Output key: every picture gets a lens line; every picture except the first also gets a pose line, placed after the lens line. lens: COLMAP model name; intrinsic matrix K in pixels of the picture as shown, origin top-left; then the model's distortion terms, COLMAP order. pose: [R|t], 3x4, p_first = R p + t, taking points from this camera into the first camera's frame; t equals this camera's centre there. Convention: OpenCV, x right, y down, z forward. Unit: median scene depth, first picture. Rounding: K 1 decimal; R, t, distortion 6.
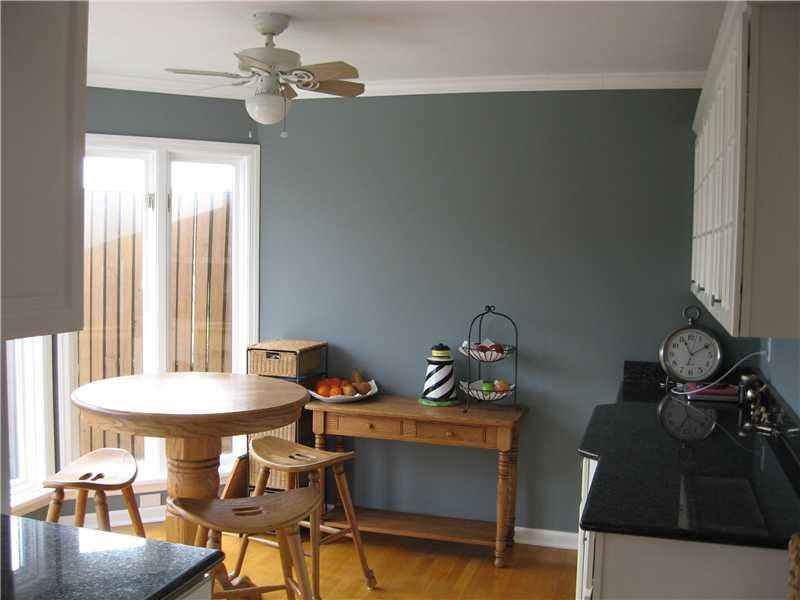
lens RADIAL K [[839.6, 0, 394.9], [0, 839.6, 300.9], [0, 0, 1]] dist [-0.146820, 0.113685]
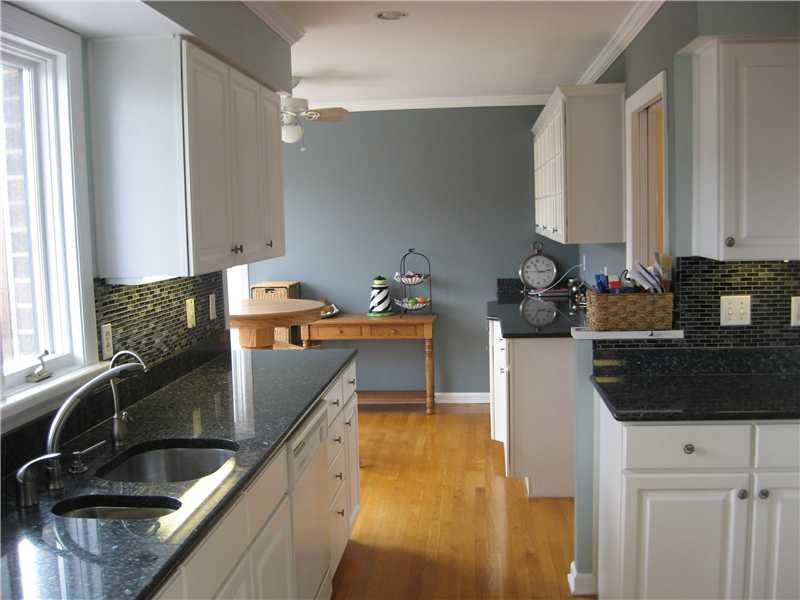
lens RADIAL K [[839.6, 0, 394.9], [0, 839.6, 300.9], [0, 0, 1]] dist [-0.146820, 0.113685]
pose [[0.978700, -0.068105, 0.193669, -0.226794], [0.060779, 0.997202, 0.043527, 0.032934], [-0.196091, -0.030829, 0.980101, -0.527360]]
